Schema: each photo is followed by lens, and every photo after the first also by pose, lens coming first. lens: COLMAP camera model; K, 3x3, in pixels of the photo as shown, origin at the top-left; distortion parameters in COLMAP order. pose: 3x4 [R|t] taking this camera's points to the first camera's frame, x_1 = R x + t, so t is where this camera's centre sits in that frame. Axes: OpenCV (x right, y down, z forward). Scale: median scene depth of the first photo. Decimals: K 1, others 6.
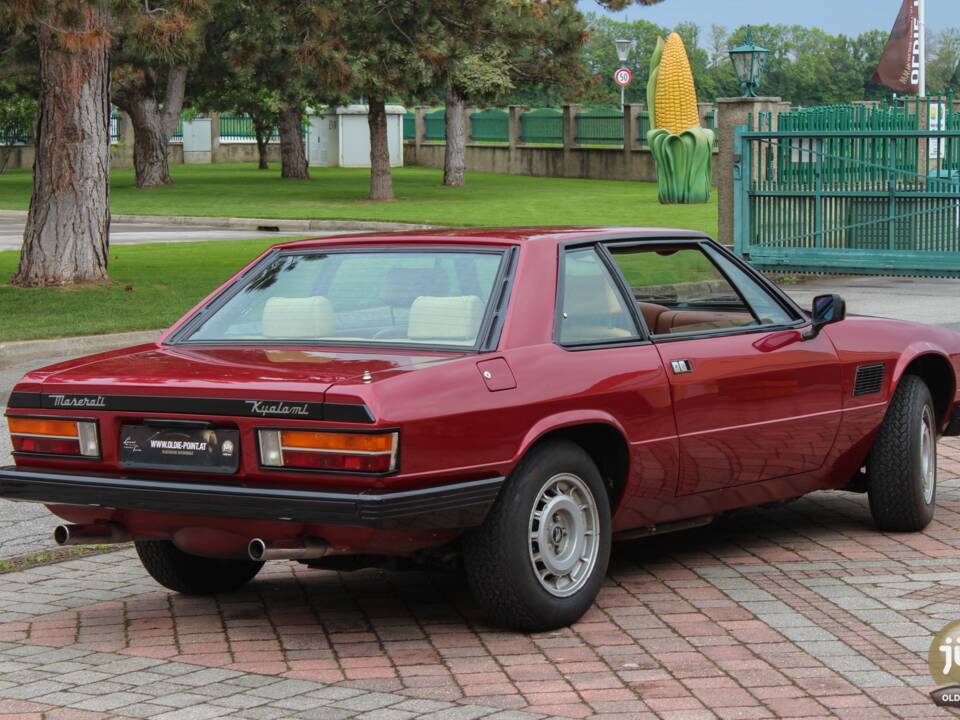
lens RADIAL K [[2566.5, 0, 480.0], [0, 2566.5, 360.0], [0, 0, 1]] dist [0.093721, 0.570346]
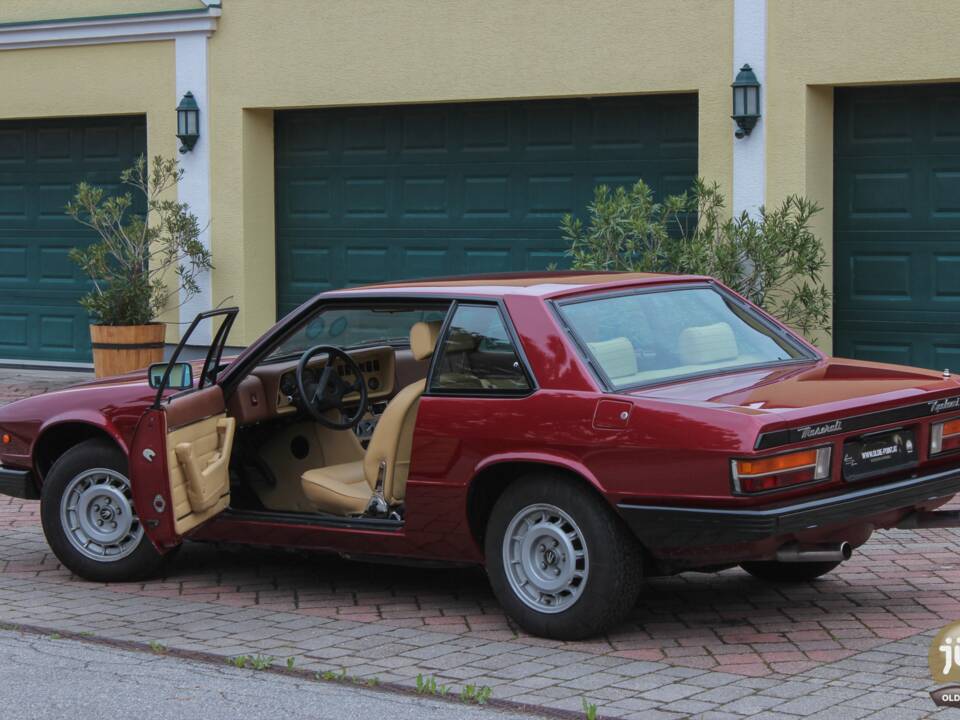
lens RADIAL K [[2566.5, 0, 480.0], [0, 2566.5, 360.0], [0, 0, 1]] dist [0.093721, 0.570346]
pose [[0.076570, -0.065857, 0.994887, -1.251189], [0.097795, 0.993501, 0.058239, -0.090922], [-0.992257, 0.092836, 0.082513, 1.056333]]
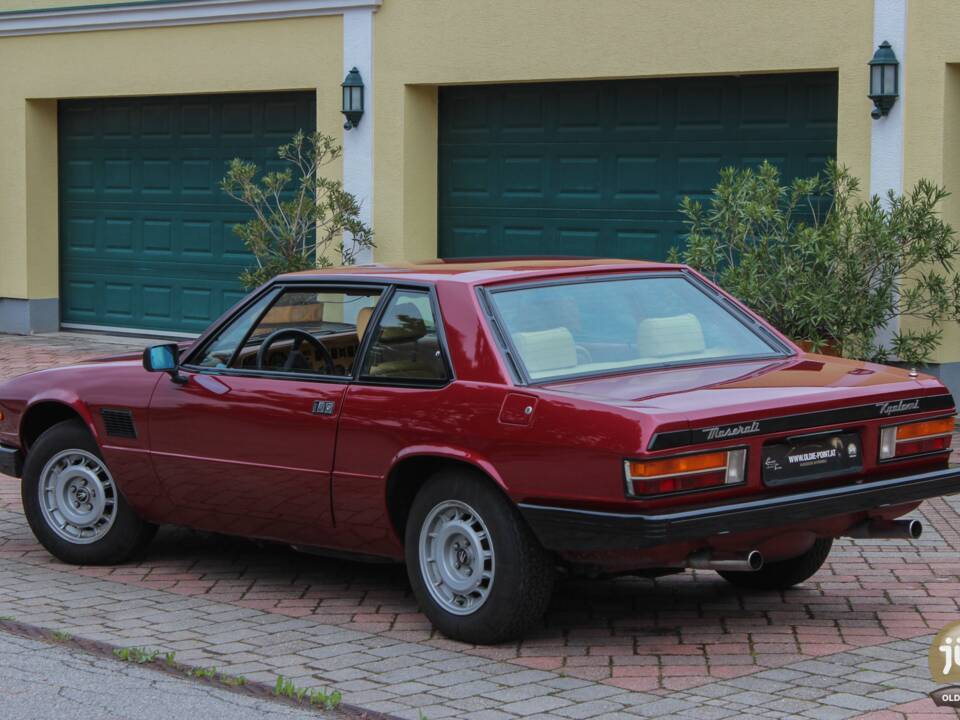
lens RADIAL K [[2566.5, 0, 480.0], [0, 2566.5, 360.0], [0, 0, 1]] dist [0.093721, 0.570346]
pose [[0.218690, -0.071262, 0.973189, -1.172078], [0.084005, 0.995002, 0.053982, -0.075526], [-0.972172, 0.069947, 0.223583, 0.872763]]
